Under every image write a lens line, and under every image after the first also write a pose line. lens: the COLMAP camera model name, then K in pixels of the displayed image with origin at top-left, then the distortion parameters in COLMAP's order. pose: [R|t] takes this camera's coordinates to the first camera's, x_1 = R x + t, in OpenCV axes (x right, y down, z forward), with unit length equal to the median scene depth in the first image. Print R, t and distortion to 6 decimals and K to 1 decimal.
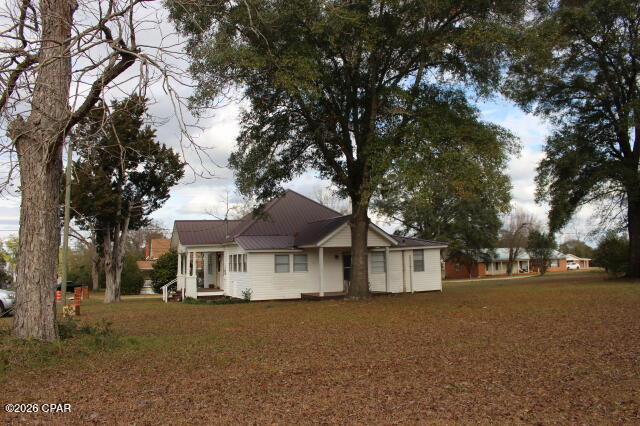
lens RADIAL K [[518.3, 0, 320.0], [0, 518.3, 213.0], [0, 0, 1]] dist [-0.009334, -0.002067]
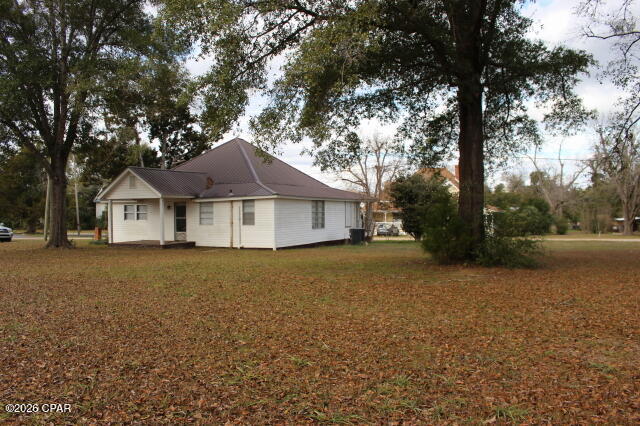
lens RADIAL K [[518.3, 0, 320.0], [0, 518.3, 213.0], [0, 0, 1]] dist [-0.009334, -0.002067]
pose [[0.656841, 0.022005, -0.753708, 0.941561], [0.058307, 0.995099, 0.079866, 0.029482], [0.751772, -0.096406, 0.652338, 0.523295]]
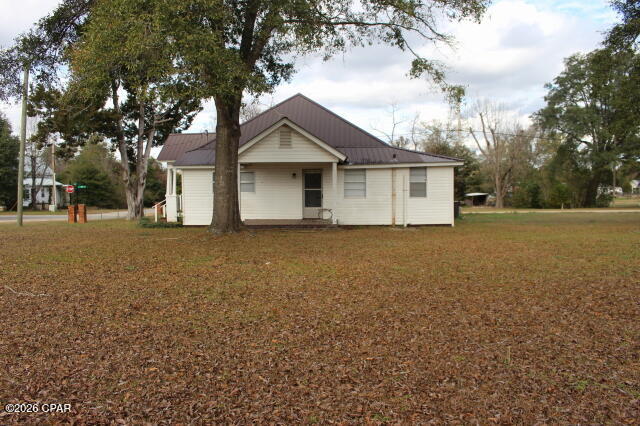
lens RADIAL K [[518.3, 0, 320.0], [0, 518.3, 213.0], [0, 0, 1]] dist [-0.009334, -0.002067]
pose [[0.937382, 0.040181, -0.345977, 0.318814], [0.012578, 0.988770, 0.148912, 0.023741], [0.348075, -0.143939, 0.926350, 0.270346]]
